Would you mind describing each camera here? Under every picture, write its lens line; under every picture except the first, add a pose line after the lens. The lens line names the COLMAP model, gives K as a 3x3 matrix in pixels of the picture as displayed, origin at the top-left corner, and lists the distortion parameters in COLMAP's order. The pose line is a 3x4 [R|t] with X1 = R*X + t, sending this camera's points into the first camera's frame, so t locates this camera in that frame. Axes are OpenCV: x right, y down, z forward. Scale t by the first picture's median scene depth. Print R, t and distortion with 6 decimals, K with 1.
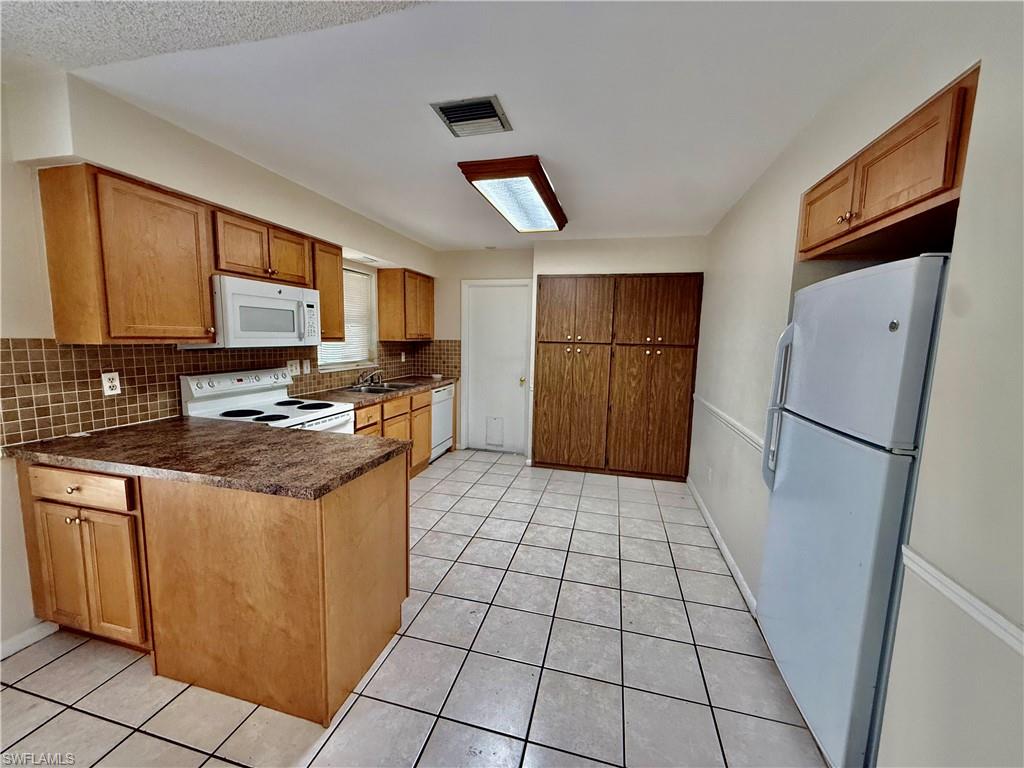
lens RADIAL K [[408.6, 0, 509.2], [0, 408.6, 383.5], [0, 0, 1]] dist [0.000521, -0.000065]
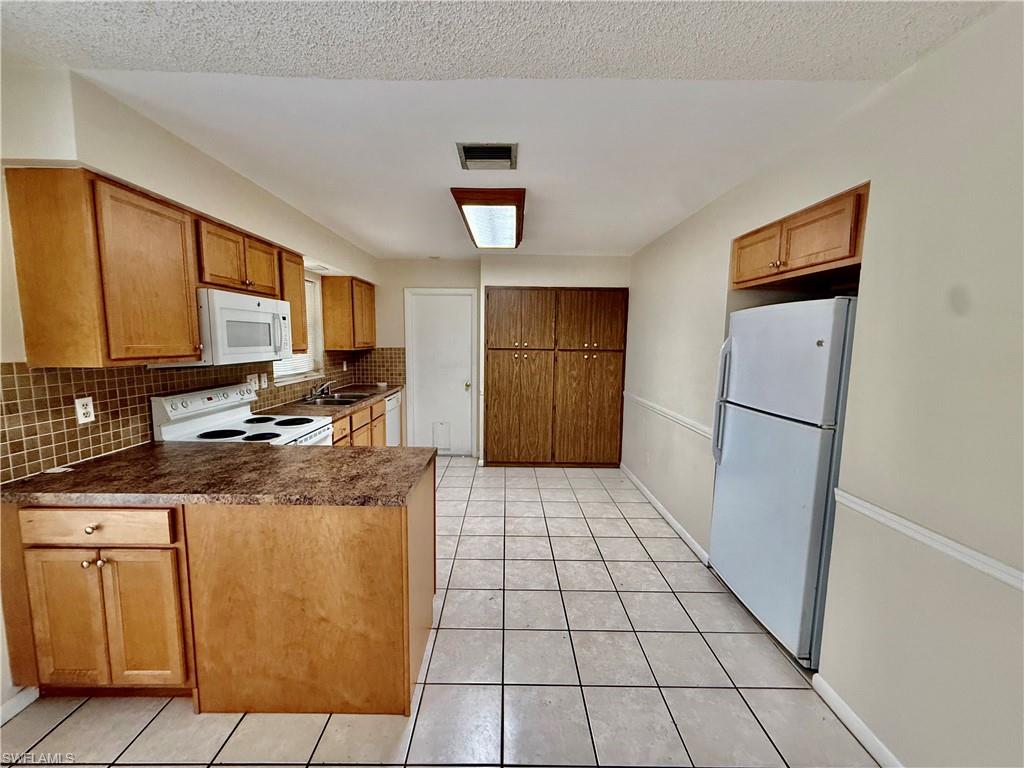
lens RADIAL K [[408.6, 0, 508.6], [0, 408.6, 383.0], [0, 0, 1]] dist [0.000521, -0.000065]
pose [[0.967089, -0.037933, 0.251595, -0.264874], [0.039058, 0.999237, 0.000524, -0.019830], [-0.251423, 0.009320, 0.967832, -0.077516]]
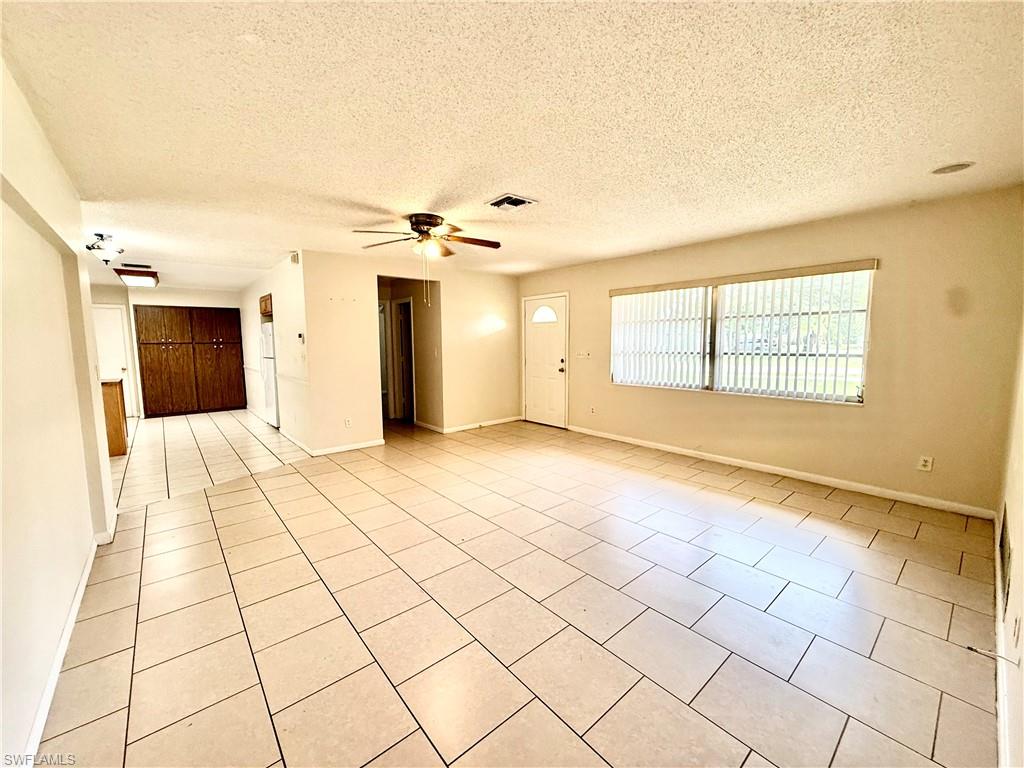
lens RADIAL K [[408.6, 0, 511.9], [0, 408.6, 382.9], [0, 0, 1]] dist [0.000521, -0.000065]
pose [[0.568411, -0.113193, 0.814921, -0.819184], [0.117726, 0.991488, 0.055604, 0.268804], [-0.814279, 0.064332, 0.576899, -2.236008]]
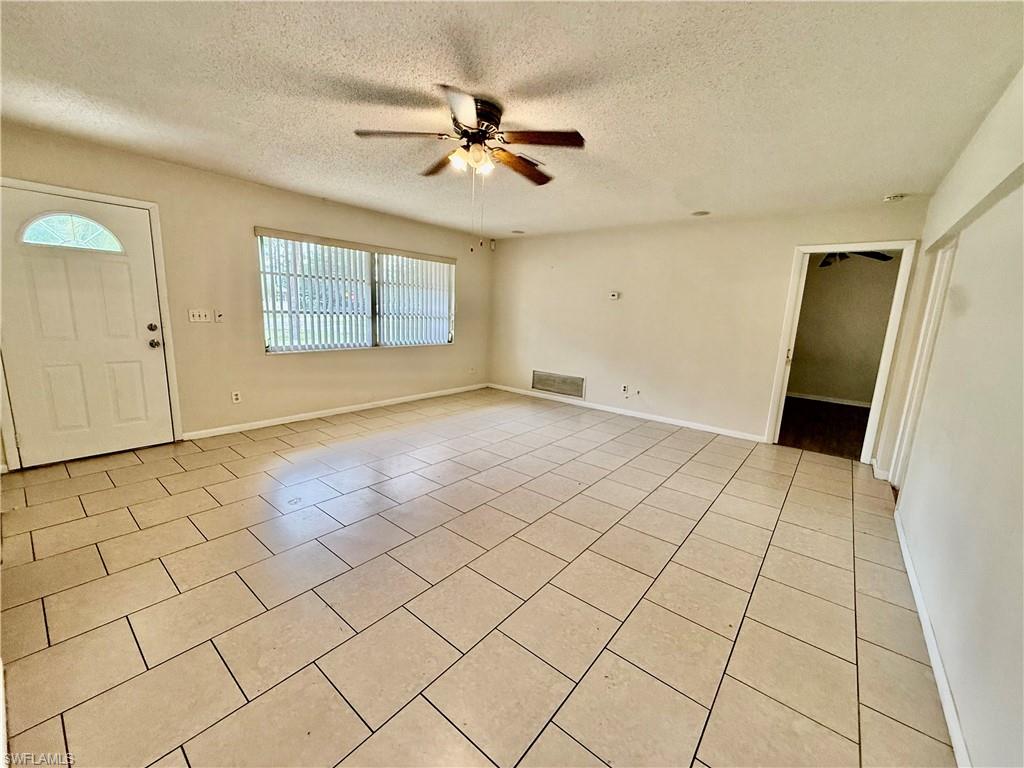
lens RADIAL K [[408.6, 0, 507.5], [0, 408.6, 384.3], [0, 0, 1]] dist [0.000521, -0.000065]
pose [[-0.906901, -0.135647, 0.398913, -0.261359], [-0.013083, 0.955370, 0.295121, 0.057173], [-0.421142, 0.262427, -0.868200, -0.208636]]
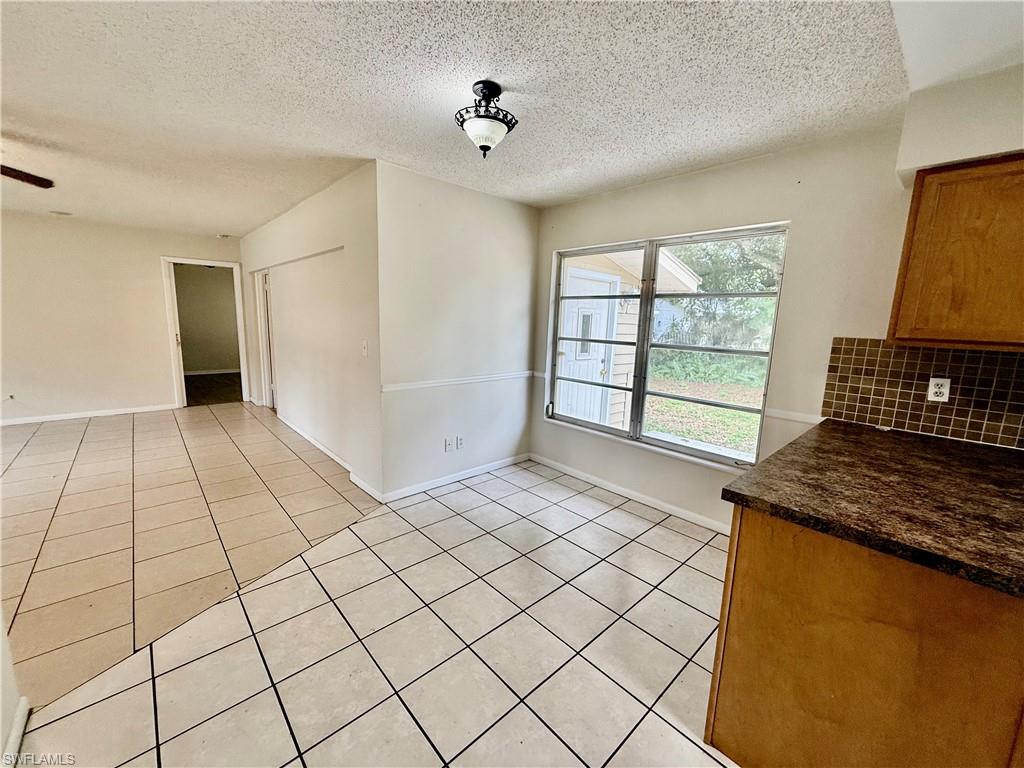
lens RADIAL K [[408.6, 0, 510.1], [0, 408.6, 383.6], [0, 0, 1]] dist [0.000521, -0.000065]
pose [[-0.542787, 0.094690, -0.834515, 0.315766], [-0.141719, 0.969050, 0.202132, -0.055768], [0.827827, 0.227982, -0.512569, 0.569248]]
